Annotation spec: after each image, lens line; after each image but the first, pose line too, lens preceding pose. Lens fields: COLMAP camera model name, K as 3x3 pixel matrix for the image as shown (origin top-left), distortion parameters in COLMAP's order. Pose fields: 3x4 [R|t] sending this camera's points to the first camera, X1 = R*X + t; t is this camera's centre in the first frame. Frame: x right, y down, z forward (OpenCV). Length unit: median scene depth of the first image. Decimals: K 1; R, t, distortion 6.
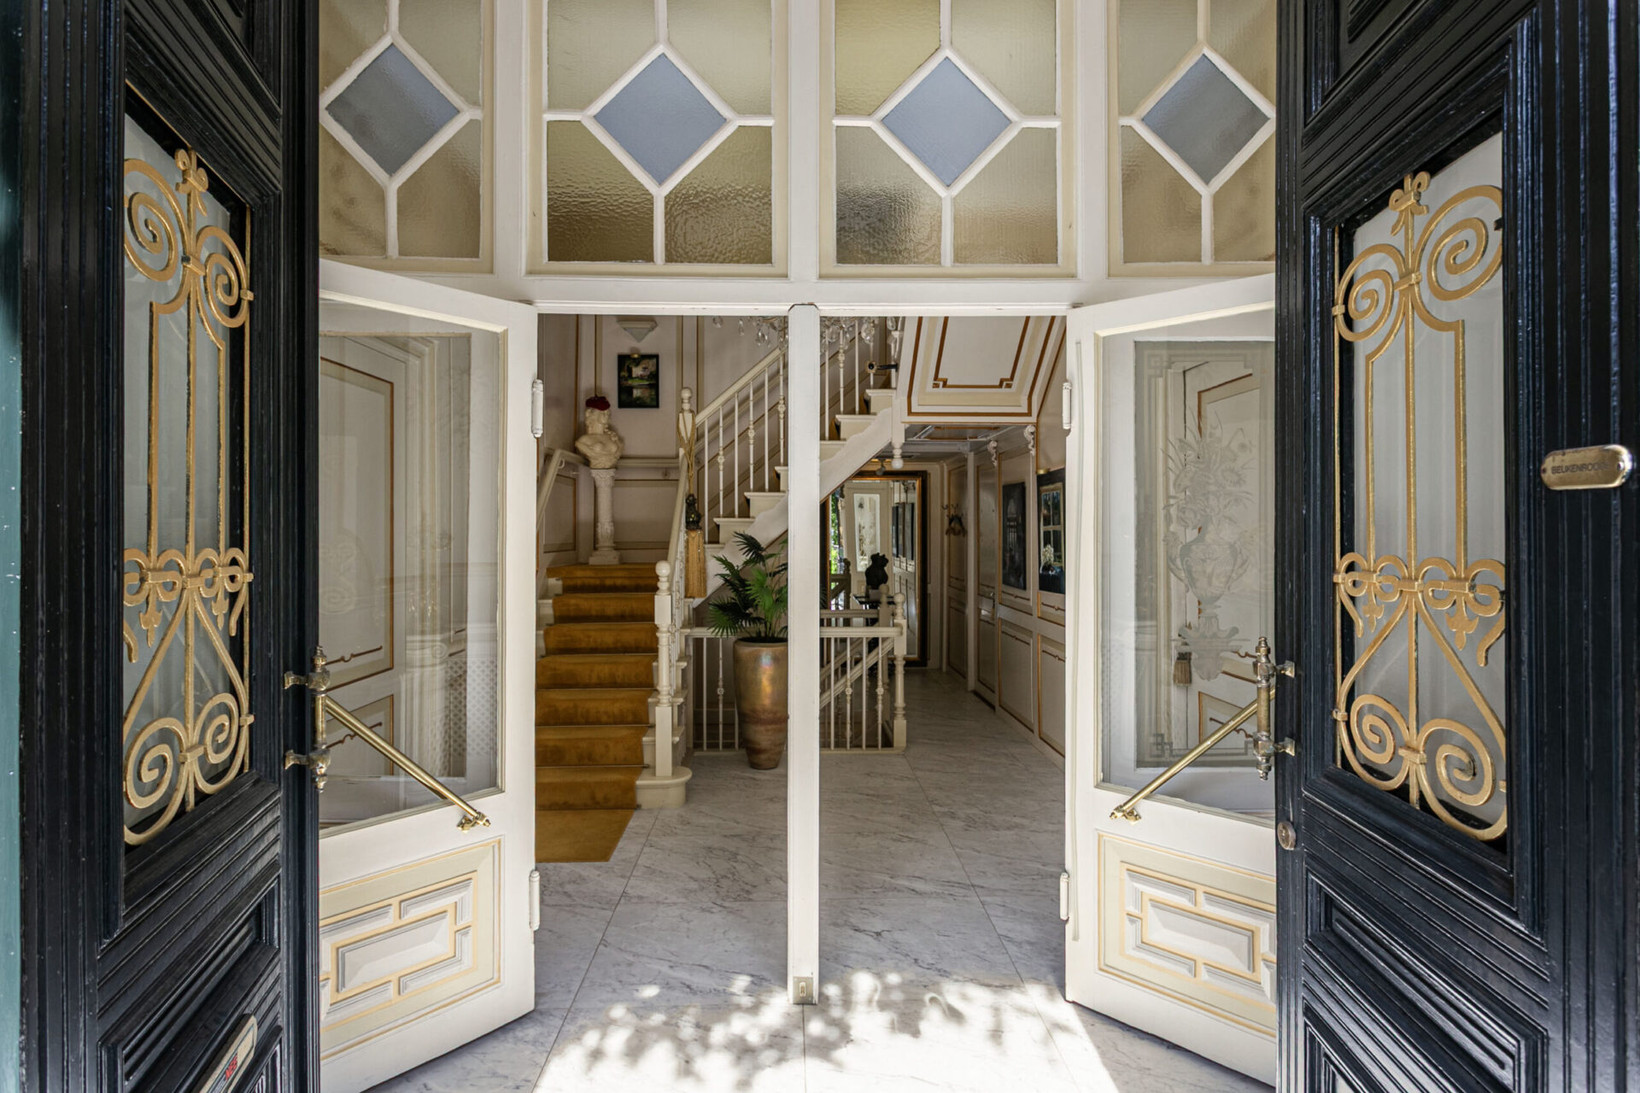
lens RADIAL K [[892.6, 0, 820.0], [0, 892.6, 546.5], [0, 0, 1]] dist [0.000377, 0.000005]
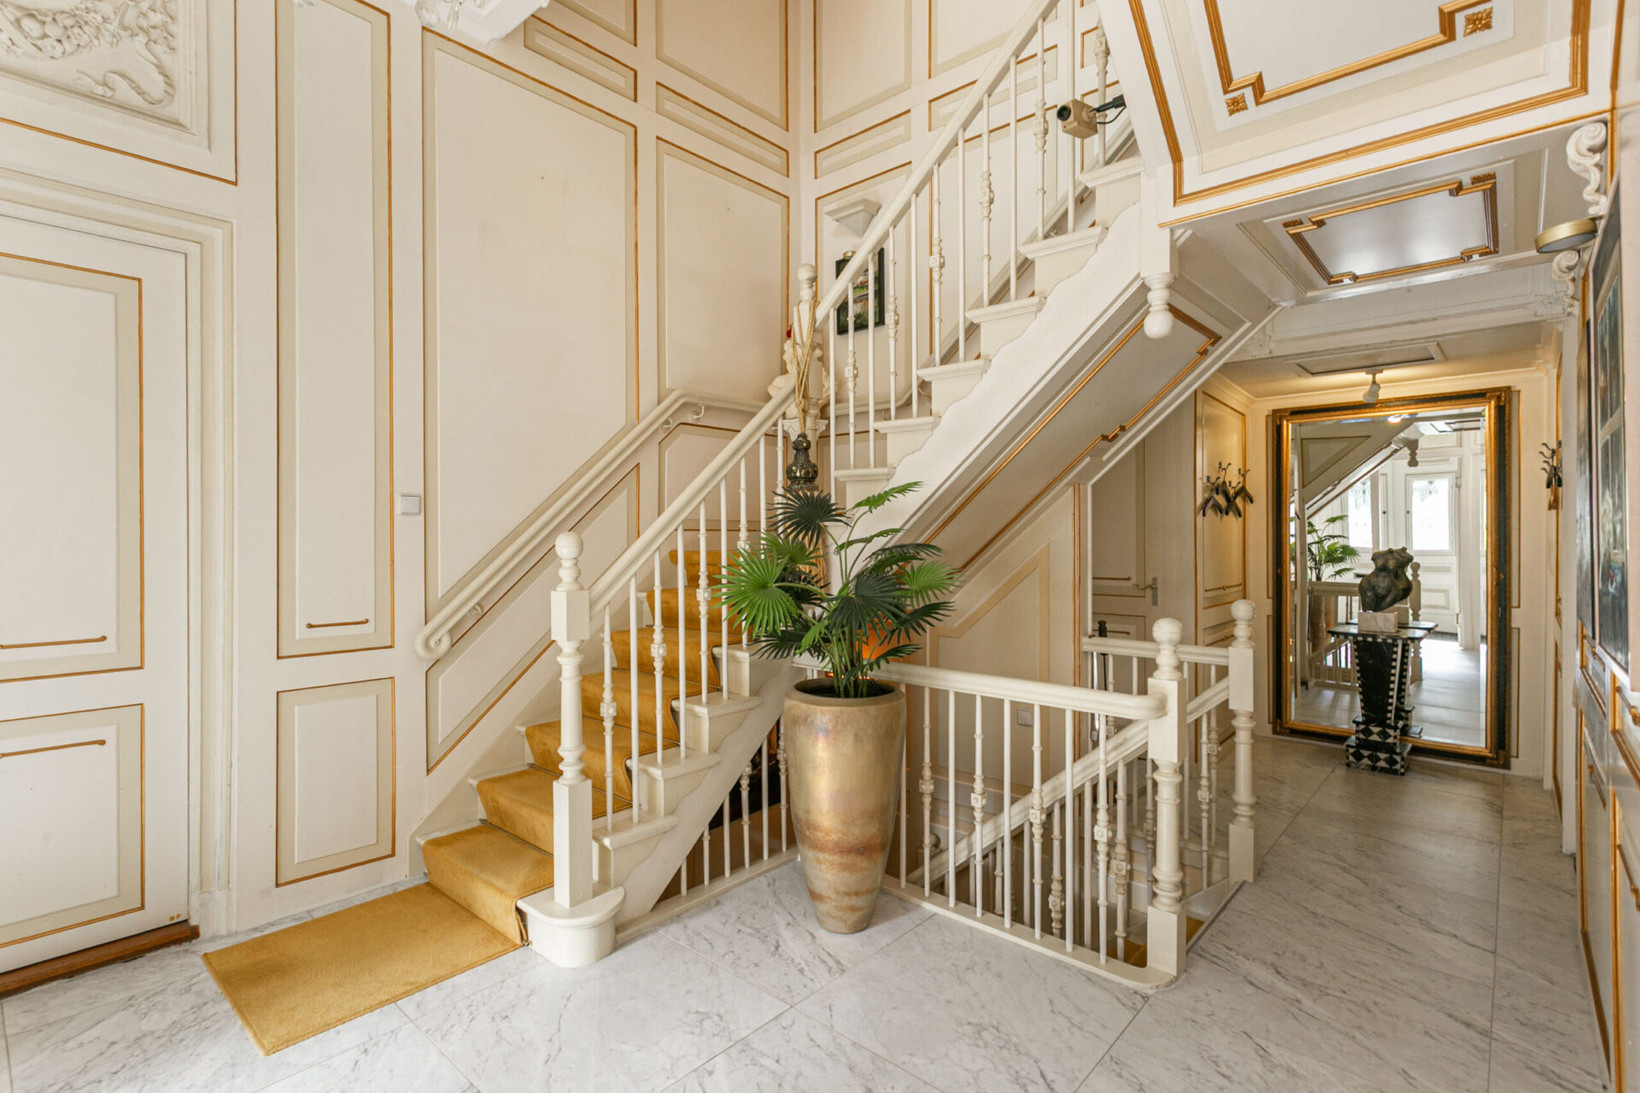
lens RADIAL K [[786.0, 0, 820.0], [0, 786.0, 546.5], [0, 0, 1]] dist [-0.001612, 0.000178]
pose [[0.697348, 0.019203, -0.716475, 0.250771], [-0.013153, 0.999816, 0.013995, 0.009884], [0.716612, -0.000336, 0.697472, 0.625341]]
